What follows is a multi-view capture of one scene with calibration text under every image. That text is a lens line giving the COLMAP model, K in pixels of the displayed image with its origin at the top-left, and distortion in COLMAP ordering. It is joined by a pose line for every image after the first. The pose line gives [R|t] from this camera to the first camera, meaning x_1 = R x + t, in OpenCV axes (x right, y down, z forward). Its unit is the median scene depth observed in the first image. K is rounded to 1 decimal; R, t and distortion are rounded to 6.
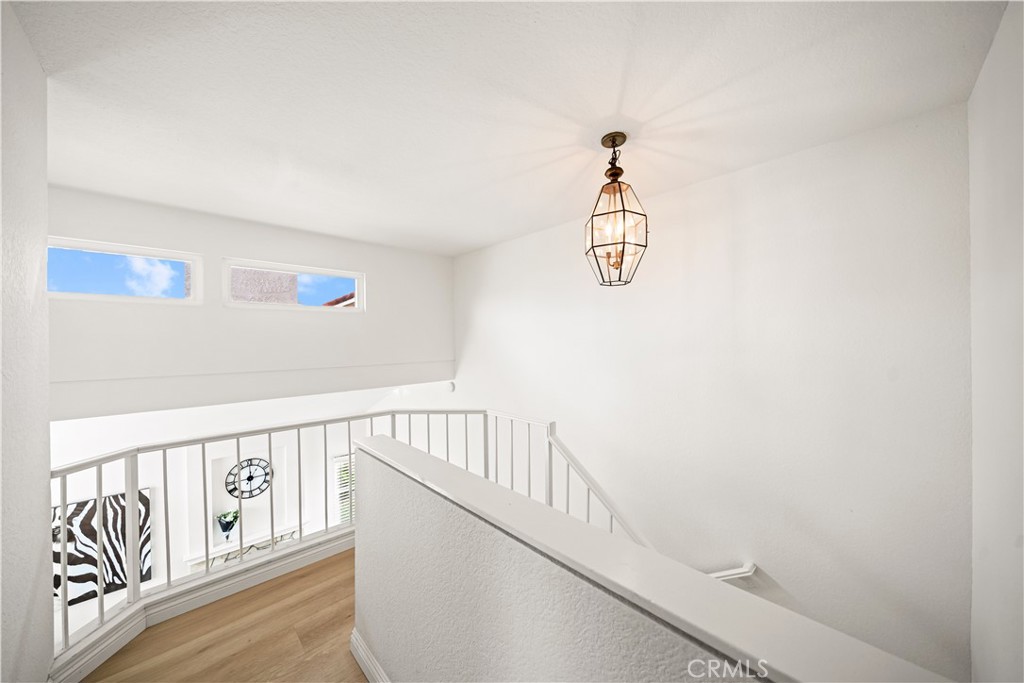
lens RADIAL K [[352.0, 0, 504.9], [0, 352.0, 339.4], [0, 0, 1]] dist [-0.003209, -0.000755]
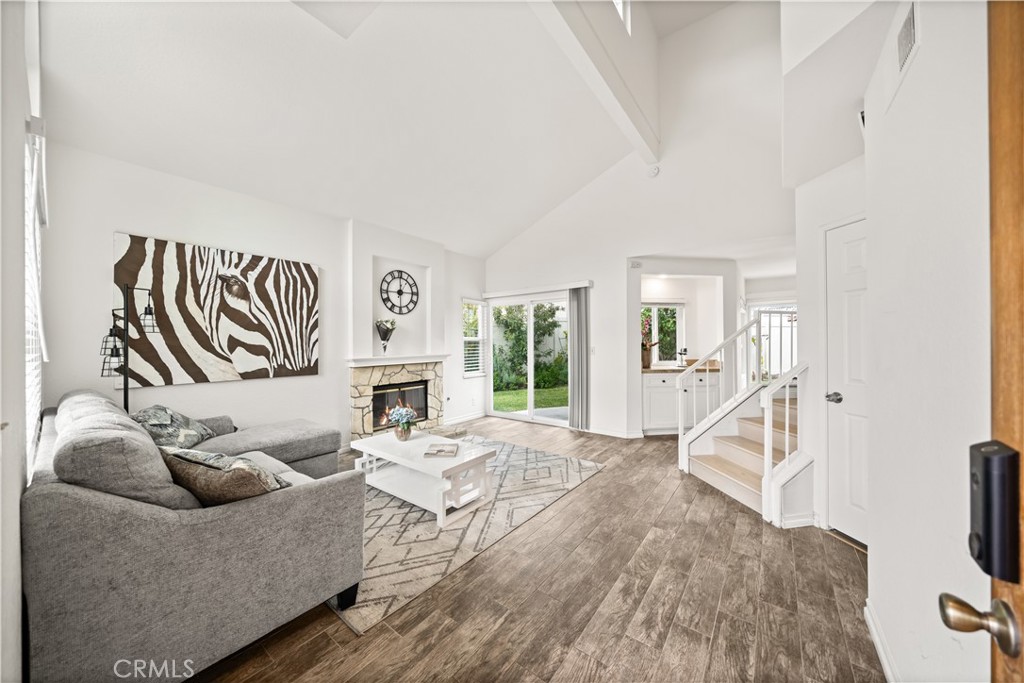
lens RADIAL K [[352.0, 0, 505.2], [0, 352.0, 342.9], [0, 0, 1]] dist [-0.003209, -0.000755]
pose [[0.987800, 0.005993, 0.155613, -0.705894], [-0.005105, 0.999968, -0.006102, 0.619812], [-0.155645, 0.005233, 0.987799, 0.094119]]
